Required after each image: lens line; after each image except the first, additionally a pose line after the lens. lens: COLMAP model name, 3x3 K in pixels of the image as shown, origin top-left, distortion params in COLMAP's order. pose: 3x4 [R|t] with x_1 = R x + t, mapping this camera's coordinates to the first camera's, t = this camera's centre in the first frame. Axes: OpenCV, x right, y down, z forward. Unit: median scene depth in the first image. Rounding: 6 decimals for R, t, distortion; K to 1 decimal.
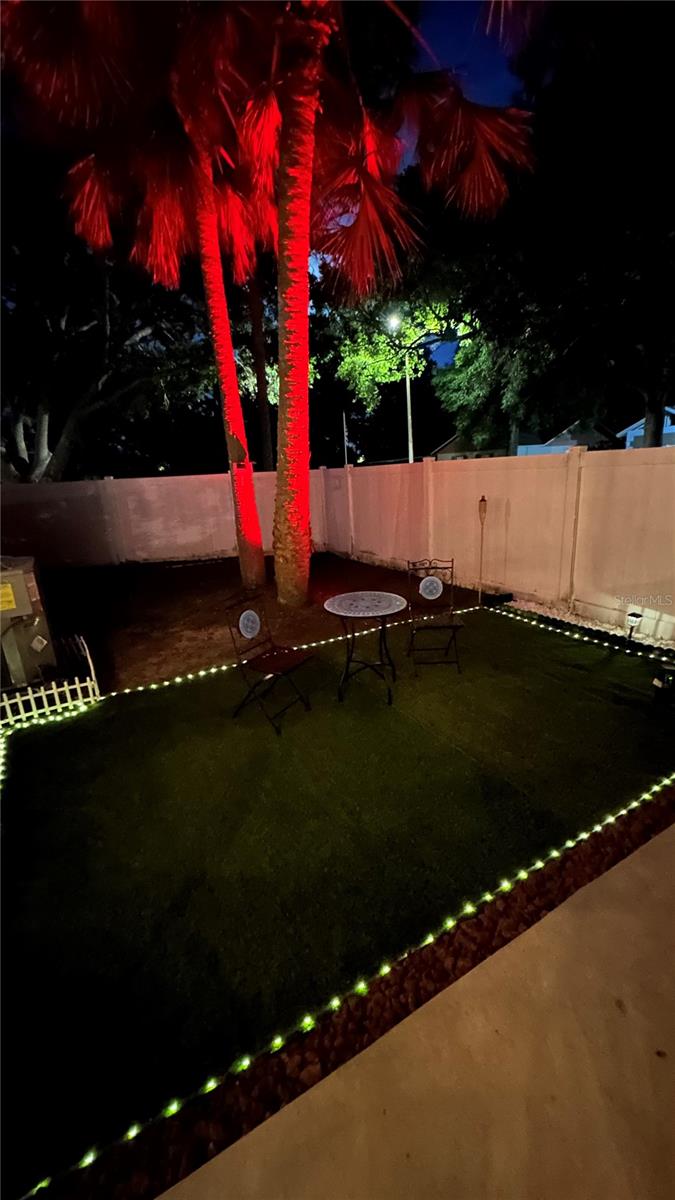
lens RADIAL K [[479.9, 0, 330.8], [0, 479.9, 609.9], [0, 0, 1]] dist [-0.001528, -0.000089]
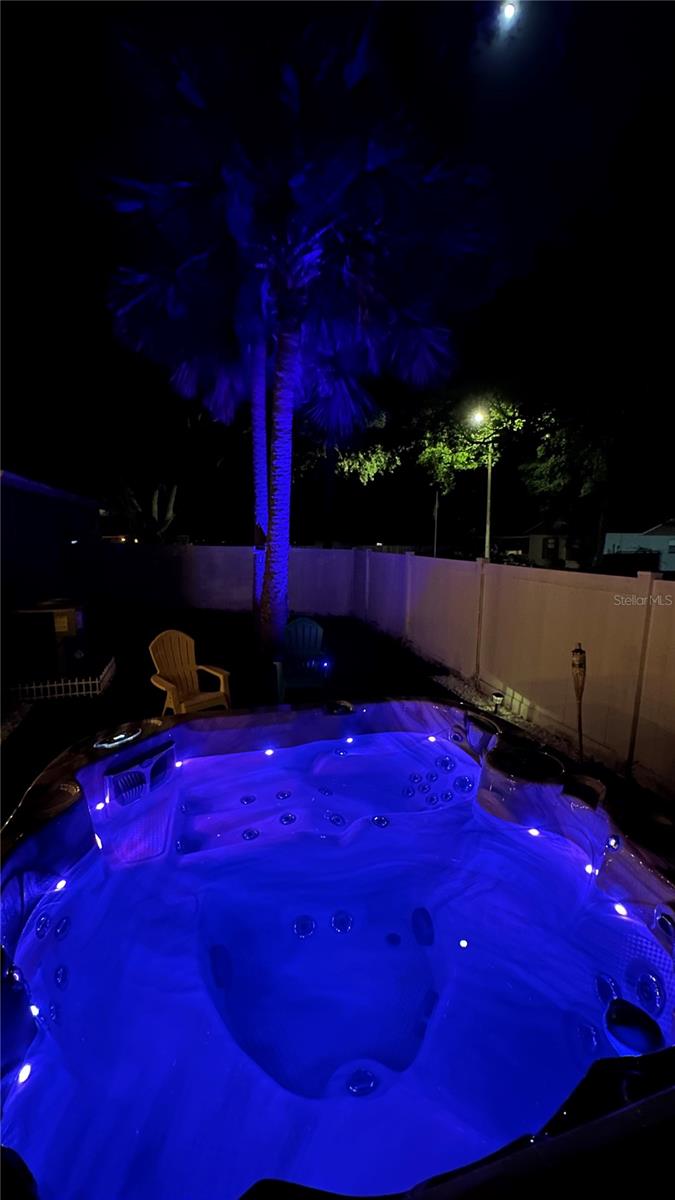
lens RADIAL K [[479.9, 0, 335.3], [0, 479.9, 602.5], [0, 0, 1]] dist [-0.001528, -0.000089]
pose [[0.971750, 0.096143, -0.215541, 0.101330], [-0.125482, 0.983956, -0.126828, -0.003296], [0.199890, 0.150292, 0.968223, -0.071740]]
